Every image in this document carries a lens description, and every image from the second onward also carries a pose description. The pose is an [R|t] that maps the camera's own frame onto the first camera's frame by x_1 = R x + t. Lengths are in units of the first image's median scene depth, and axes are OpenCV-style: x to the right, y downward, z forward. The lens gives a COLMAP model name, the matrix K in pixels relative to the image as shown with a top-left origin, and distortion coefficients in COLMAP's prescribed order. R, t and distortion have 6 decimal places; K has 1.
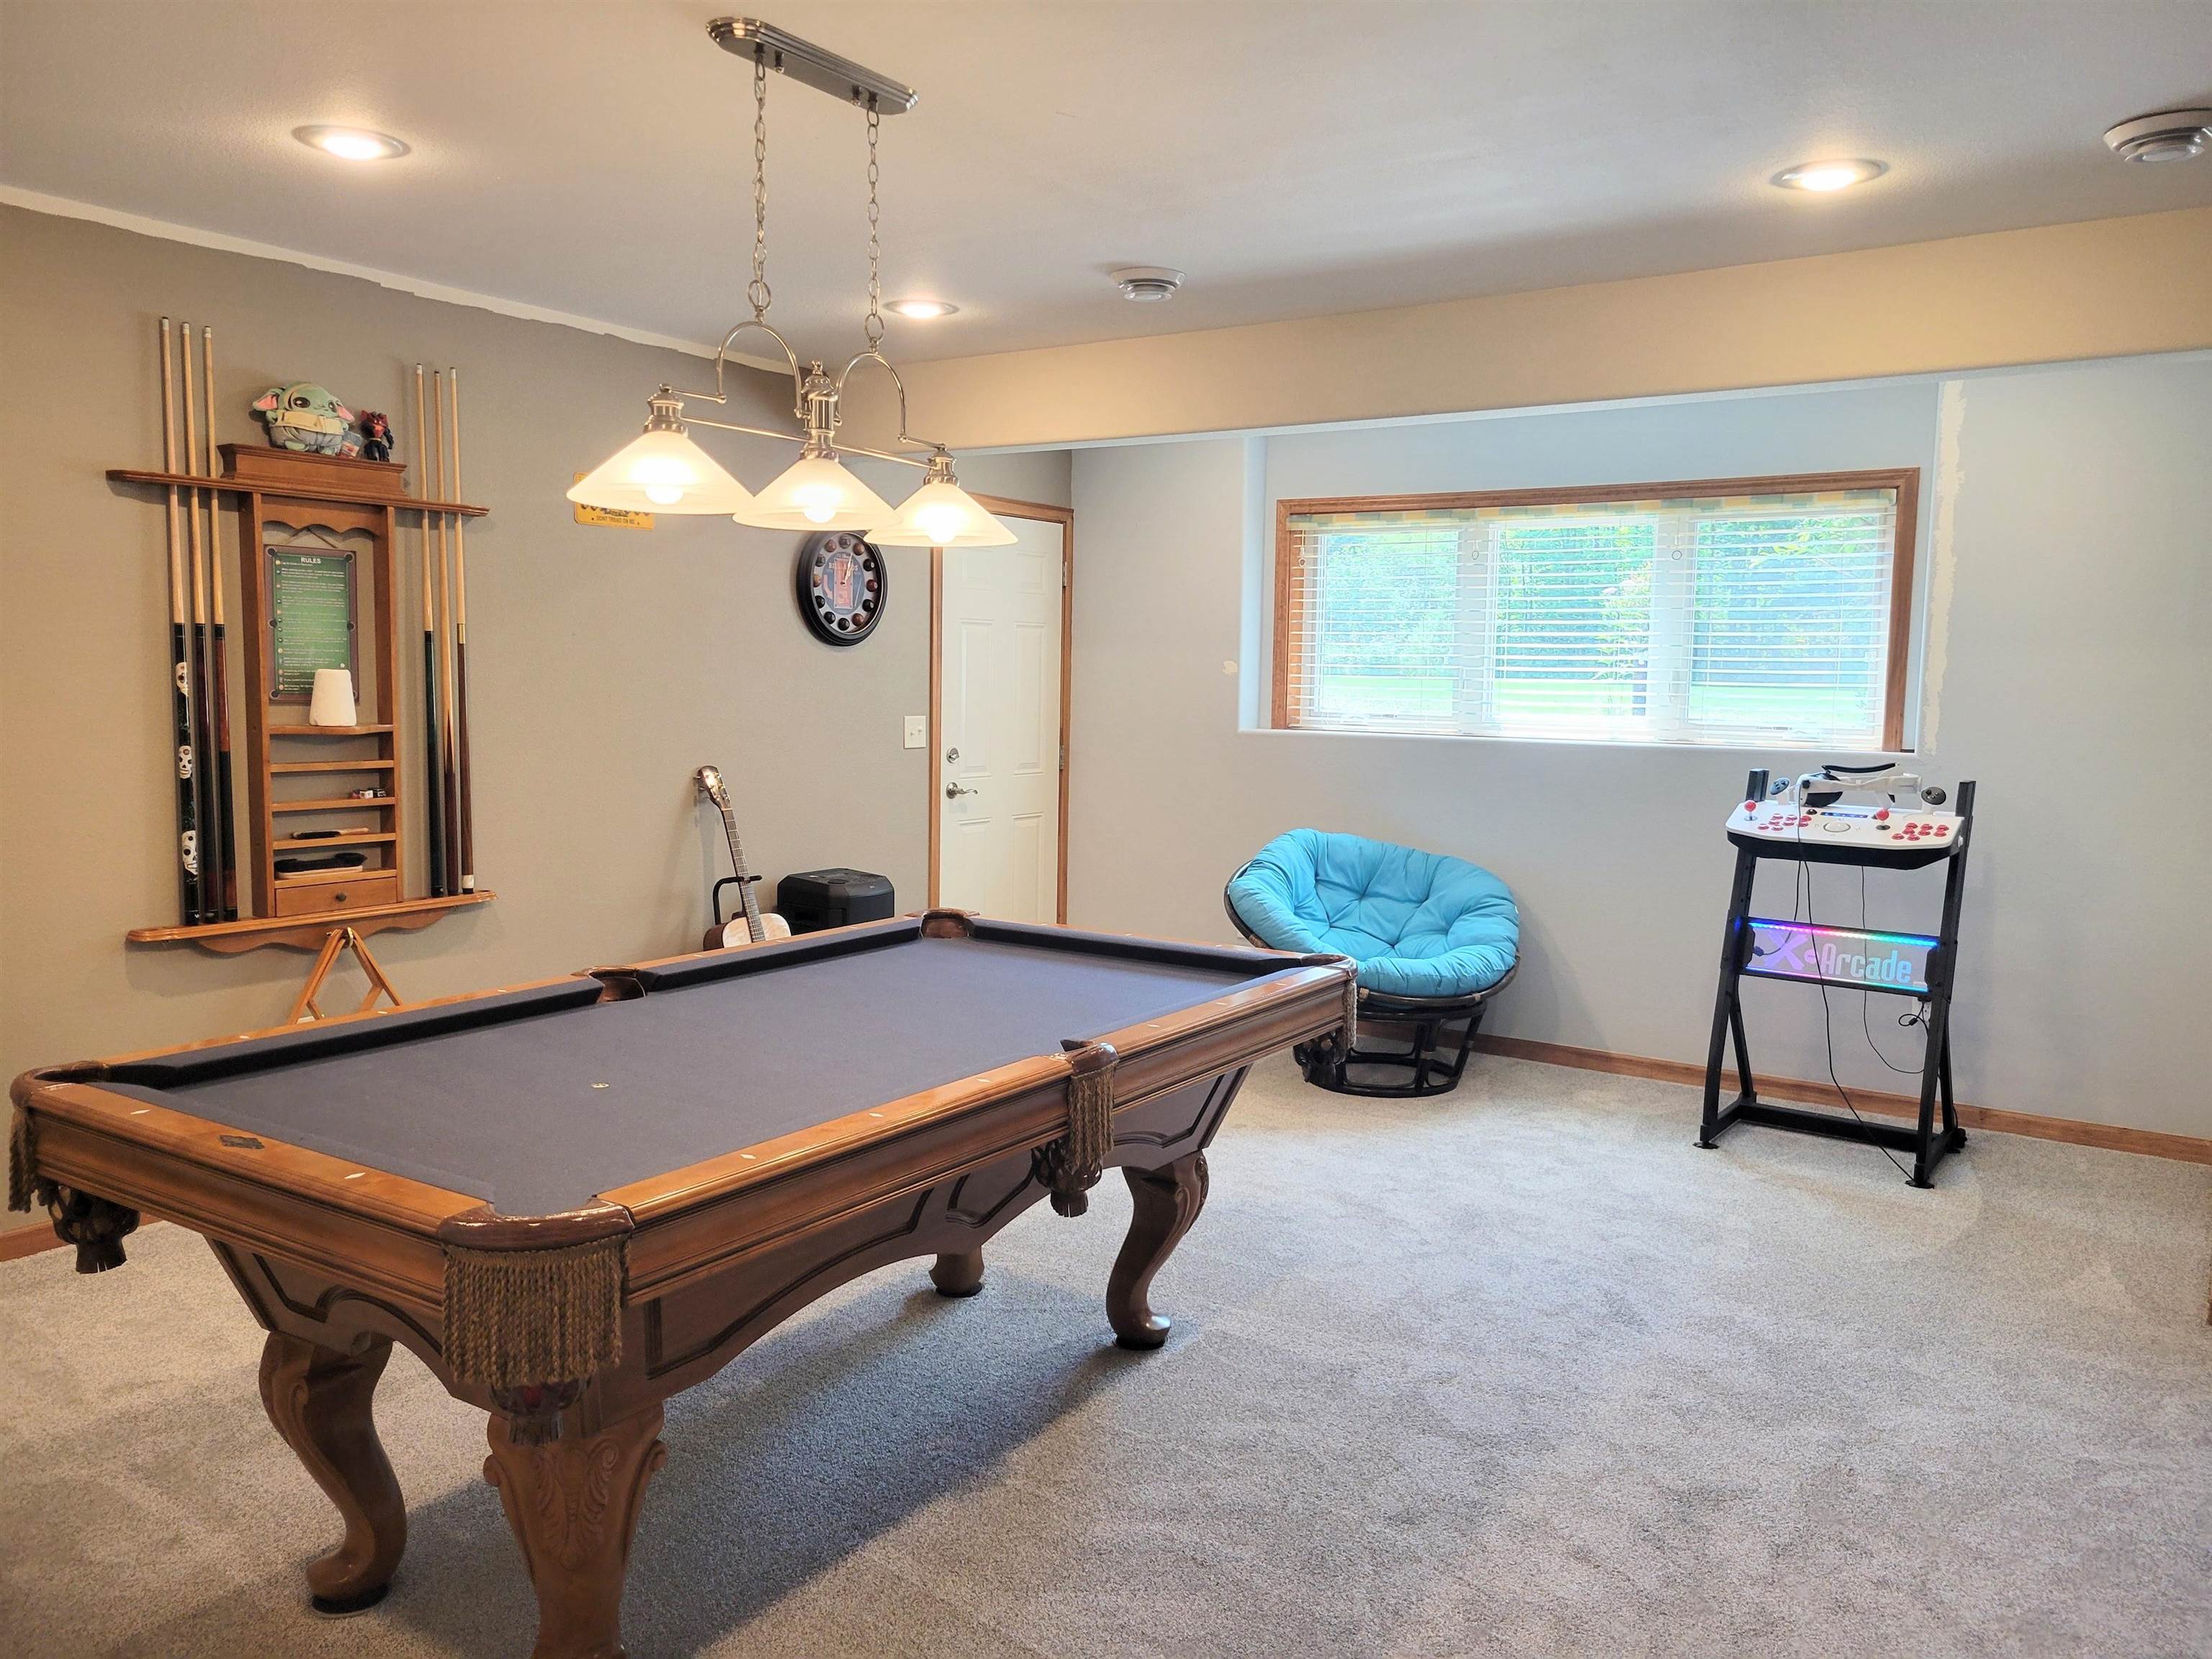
lens RADIAL K [[1661.4, 0, 1109.4], [0, 1661.4, 813.5], [0, 0, 1]] dist [0.043132, -0.022291]
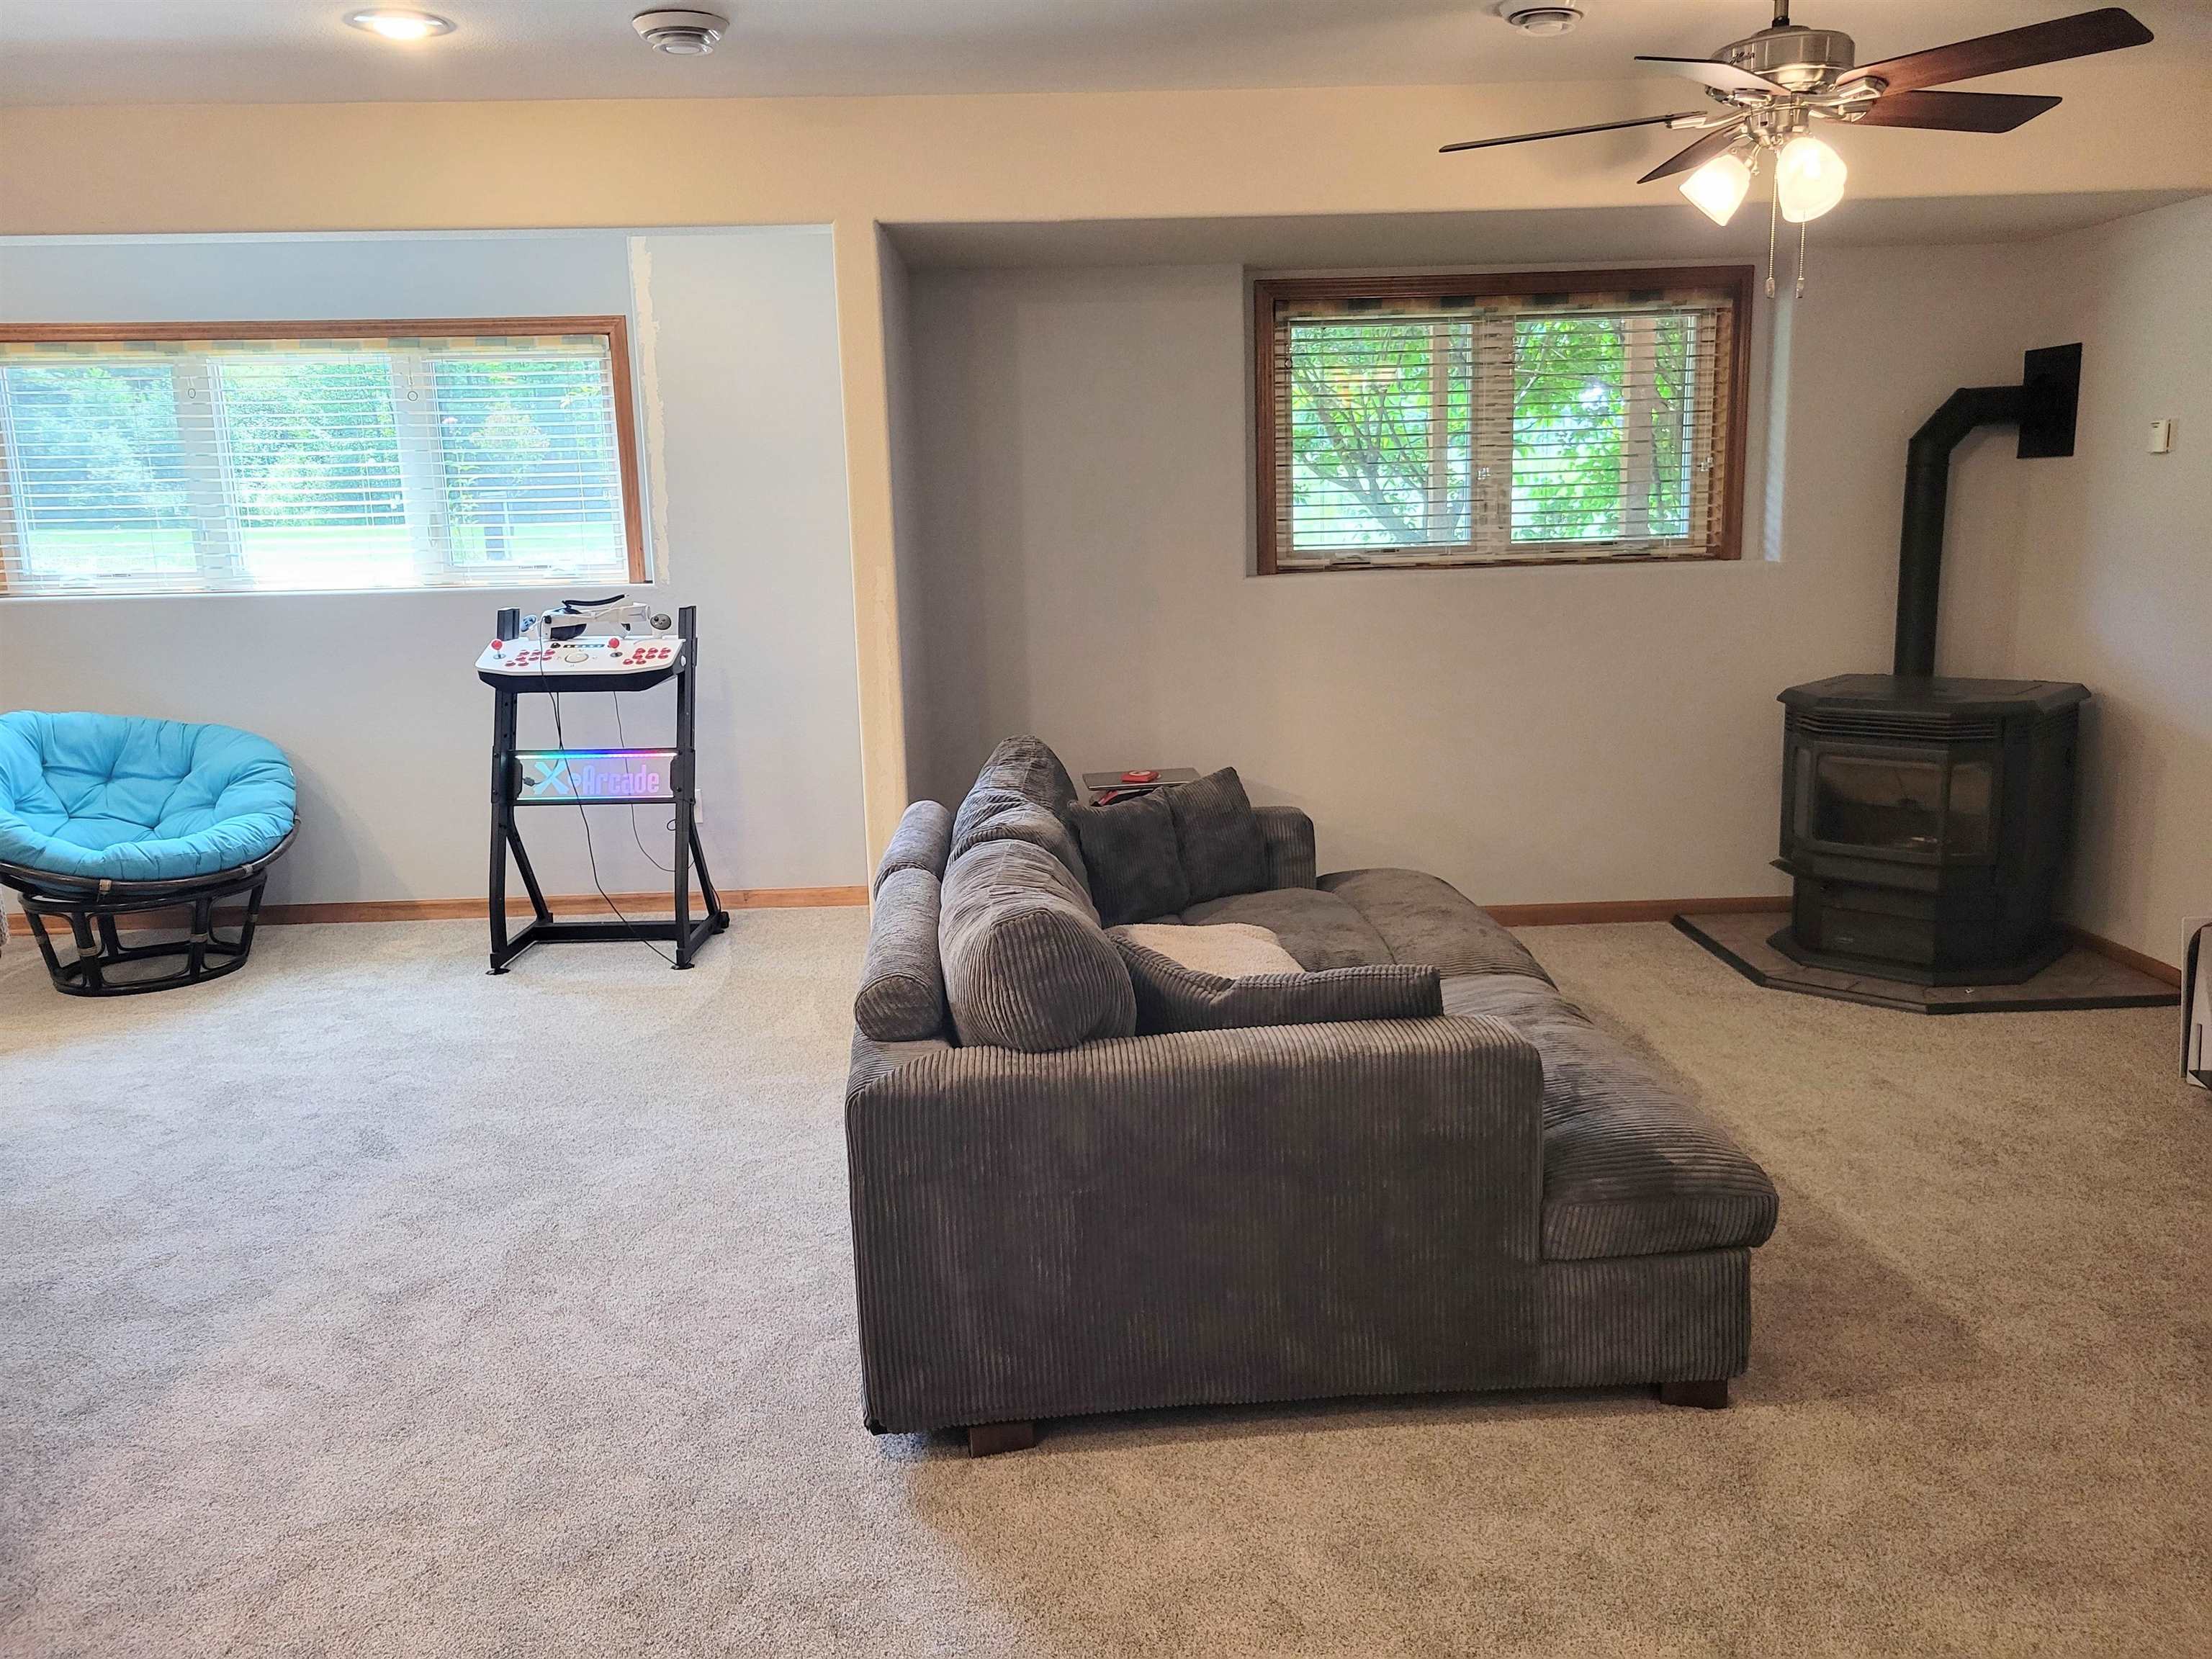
lens RADIAL K [[1661.4, 0, 1117.3], [0, 1661.4, 812.9], [0, 0, 1]] dist [0.043132, -0.022291]
pose [[0.805109, -0.143840, 0.575421, 0.082493], [0.088722, 0.988439, 0.122947, 0.005570], [-0.586453, -0.047934, 0.808563, -0.074239]]
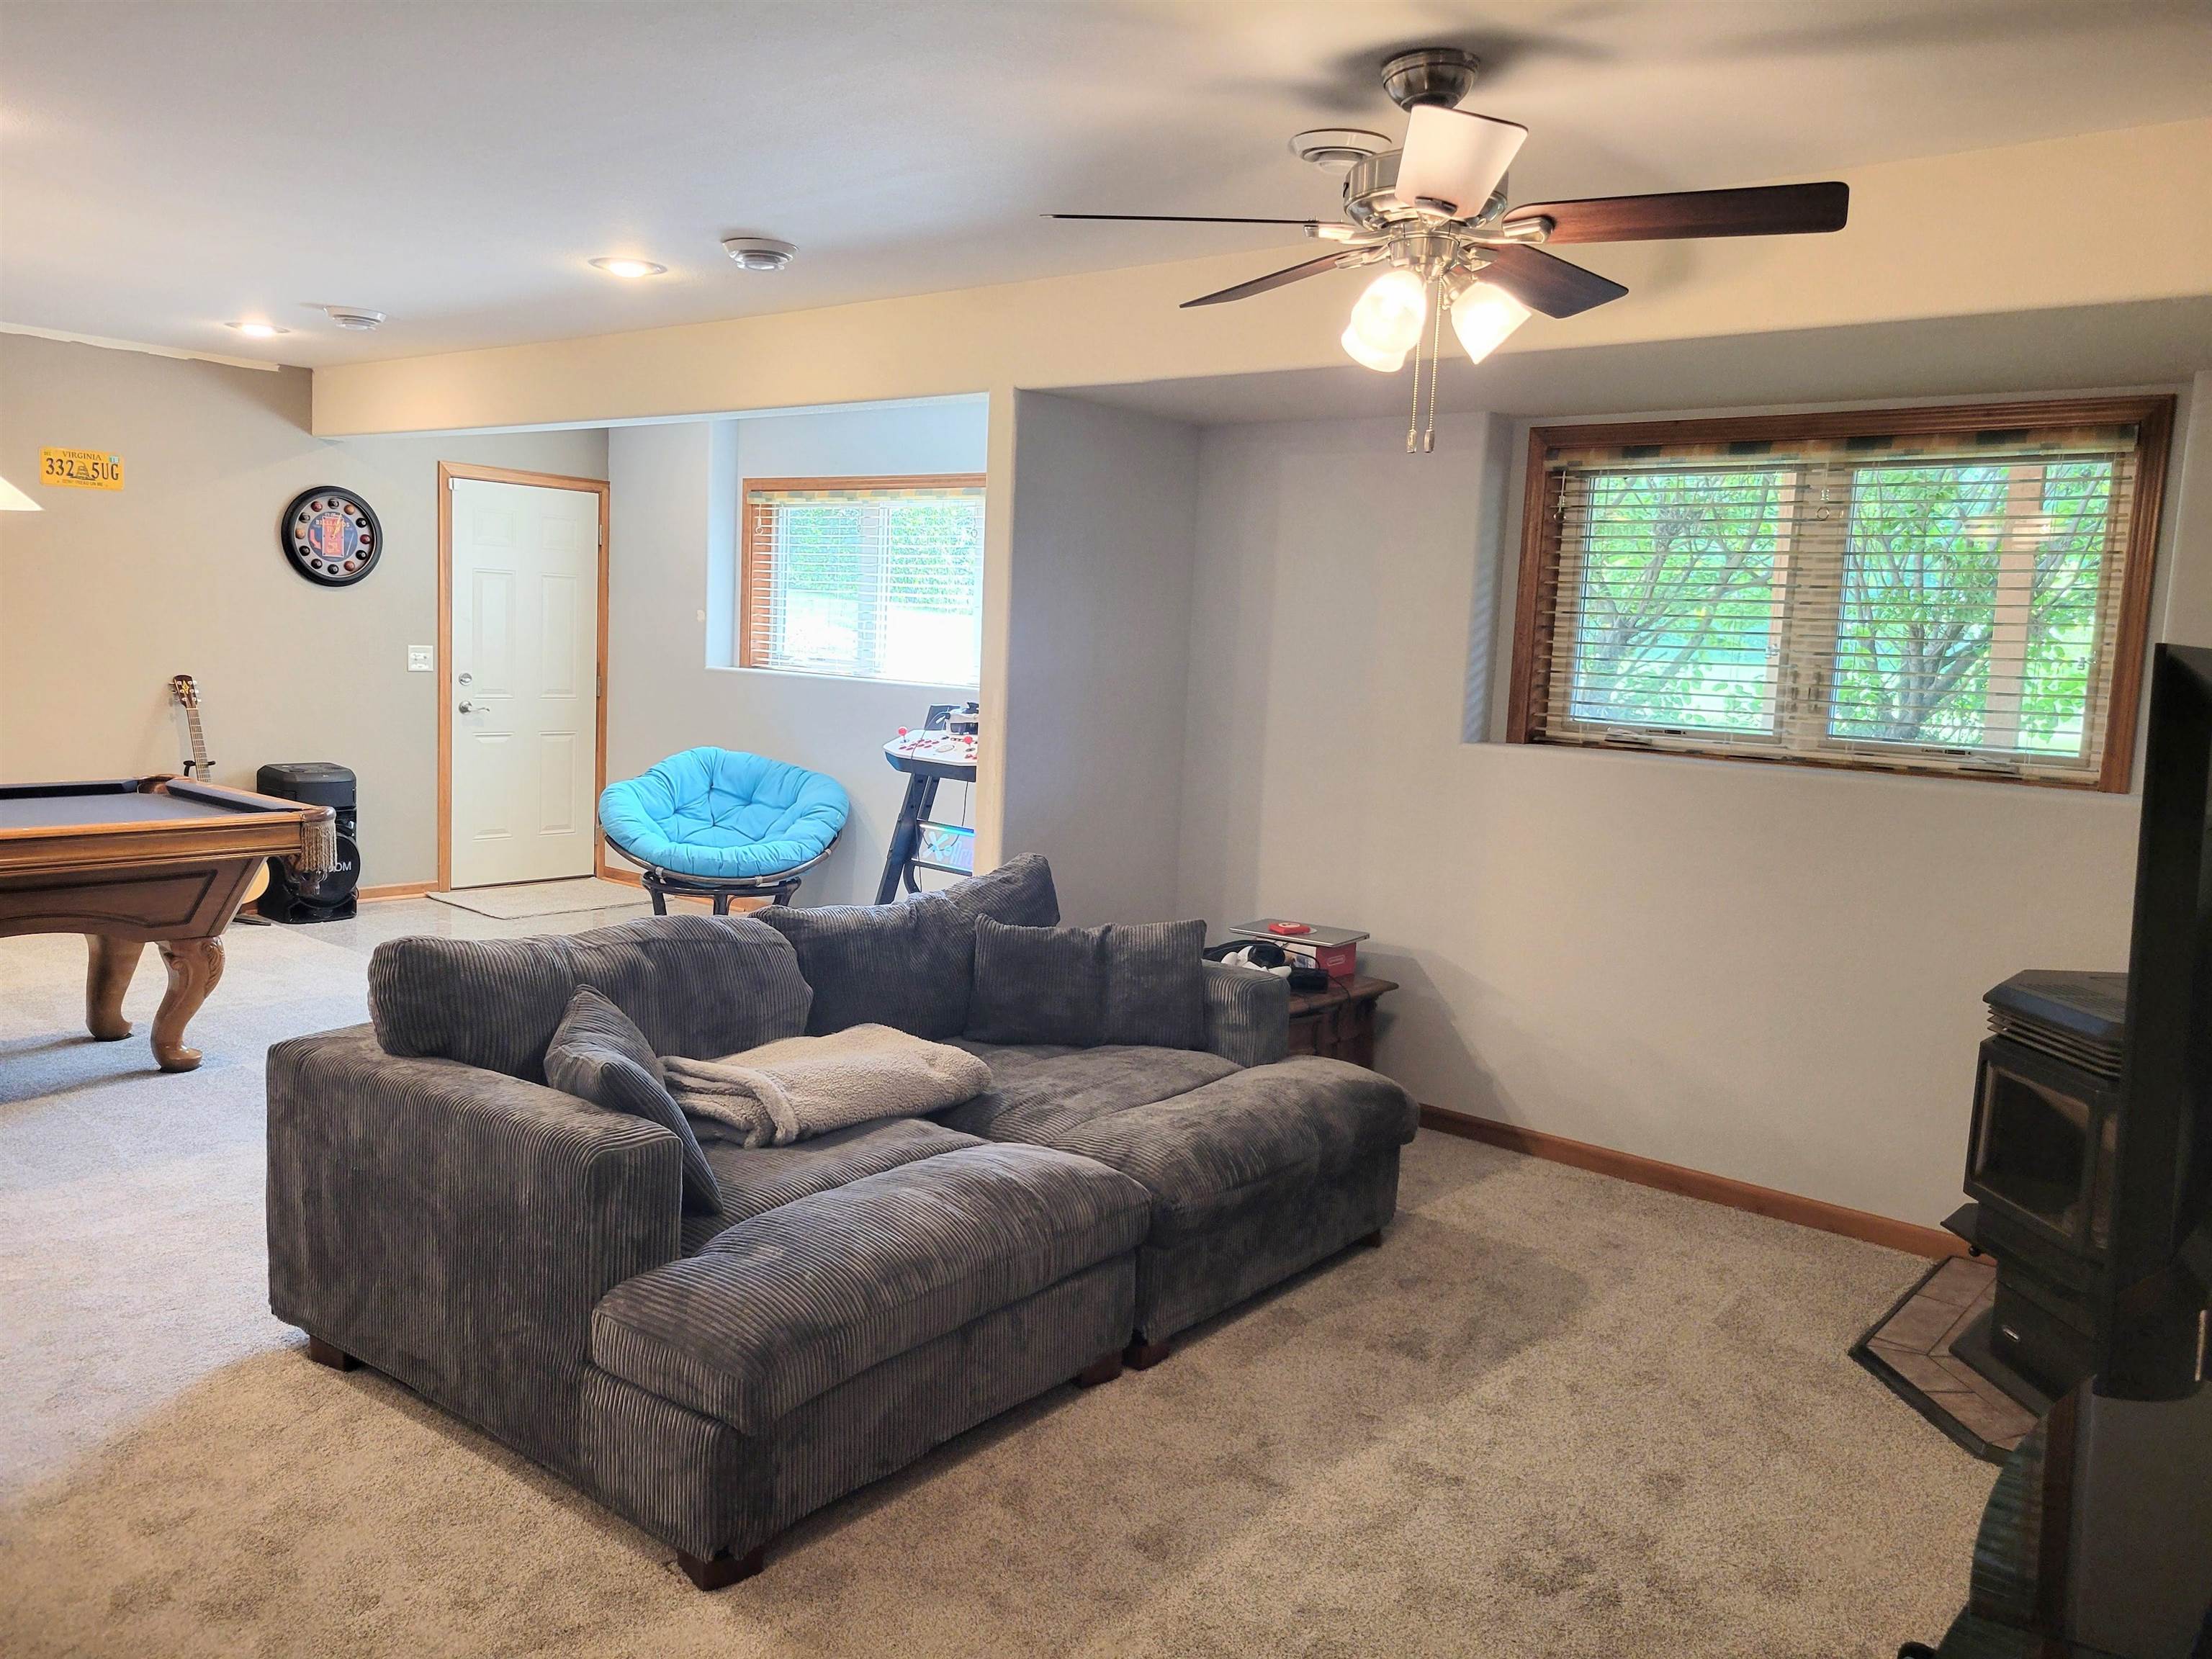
lens RADIAL K [[1661.4, 0, 1118.3], [0, 1661.4, 811.6], [0, 0, 1]] dist [0.043132, -0.022291]
pose [[0.994445, 0.041227, -0.096847, 0.691584], [-0.039218, 0.998976, 0.022557, 0.022067], [0.097678, -0.018633, 0.995044, -0.259737]]
